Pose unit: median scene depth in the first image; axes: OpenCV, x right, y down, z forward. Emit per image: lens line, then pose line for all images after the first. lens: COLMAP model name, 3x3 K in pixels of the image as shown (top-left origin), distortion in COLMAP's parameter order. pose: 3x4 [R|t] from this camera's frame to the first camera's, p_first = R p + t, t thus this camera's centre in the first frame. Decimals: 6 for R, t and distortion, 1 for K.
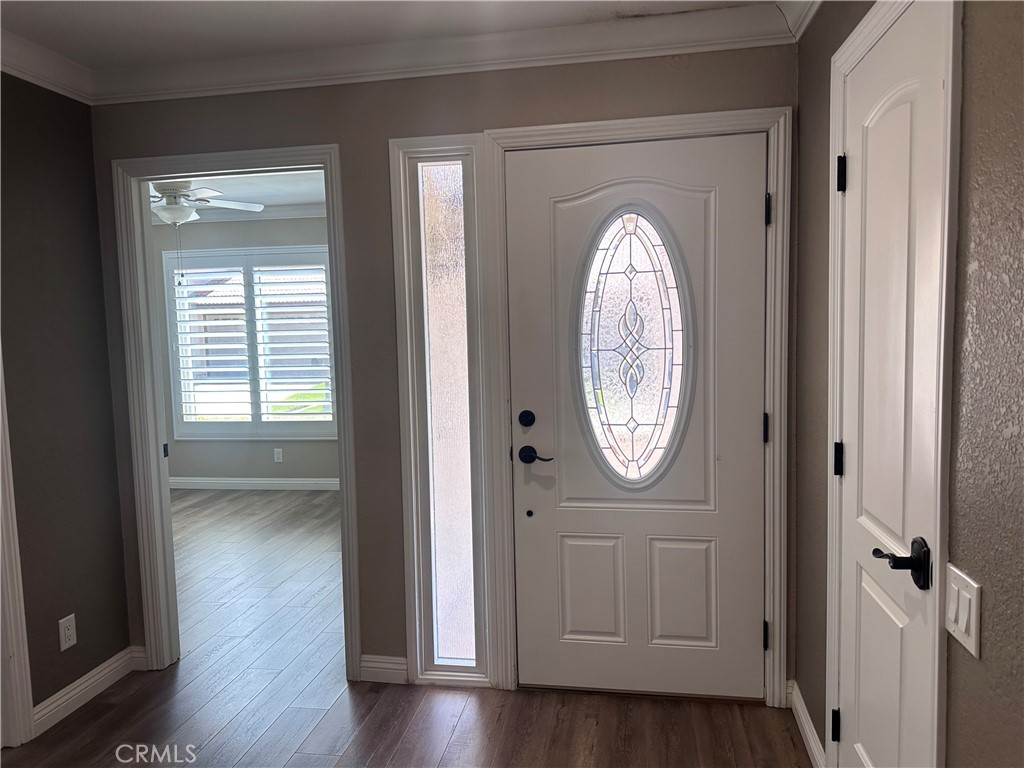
lens RADIAL K [[715.1, 0, 512.4], [0, 715.1, 387.1], [0, 0, 1]] dist [0.117951, -0.183337]
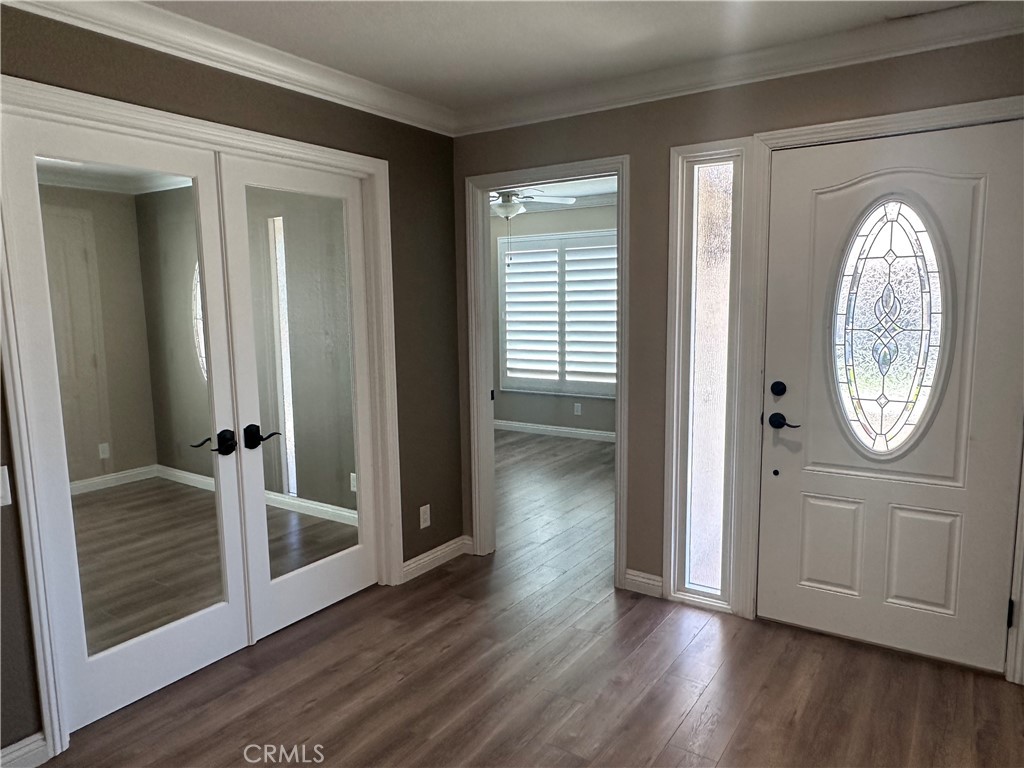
lens RADIAL K [[686.9, 0, 512.6], [0, 686.9, 386.9], [0, 0, 1]] dist [-0.000489, -0.000056]
pose [[0.911835, 0.062618, -0.405754, 0.075178], [-0.043057, 0.997436, 0.057169, -0.002399], [0.408293, -0.034658, 0.912193, -0.150121]]
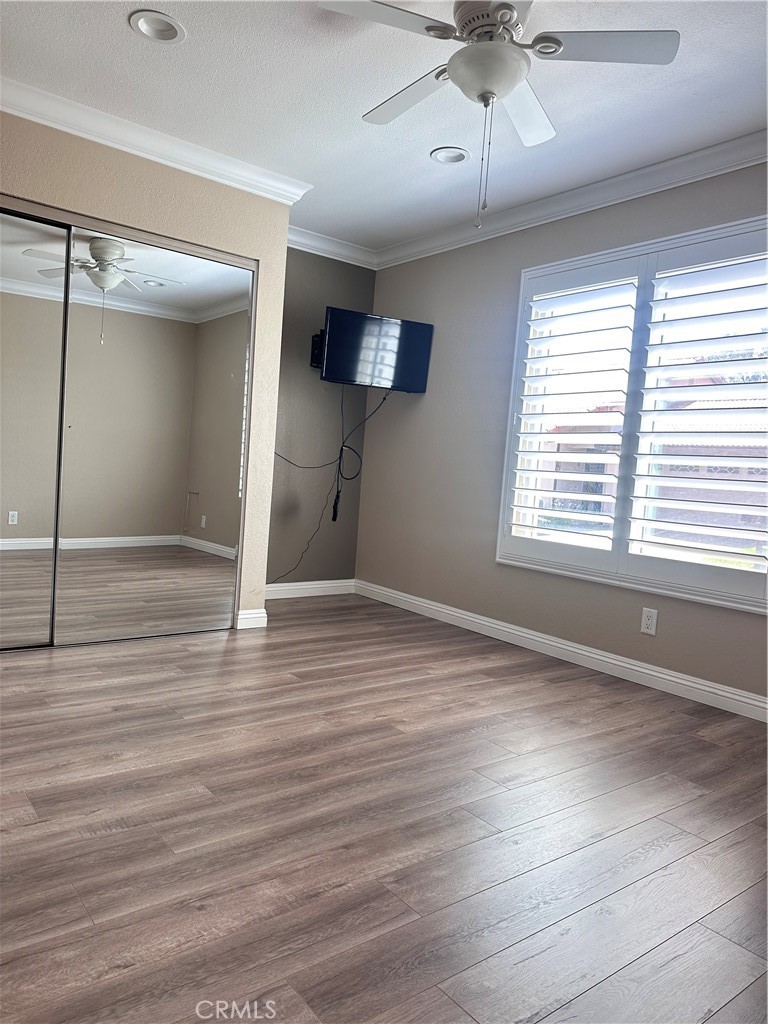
lens RADIAL K [[715.1, 0, 379.5], [0, 715.1, 511.5], [0, 0, 1]] dist [0.117951, -0.183337]
pose [[0.731547, 0.115701, -0.671902, -0.275484], [-0.147697, 0.988987, 0.009496, 0.090780], [0.665602, 0.092291, 0.740579, 1.081650]]
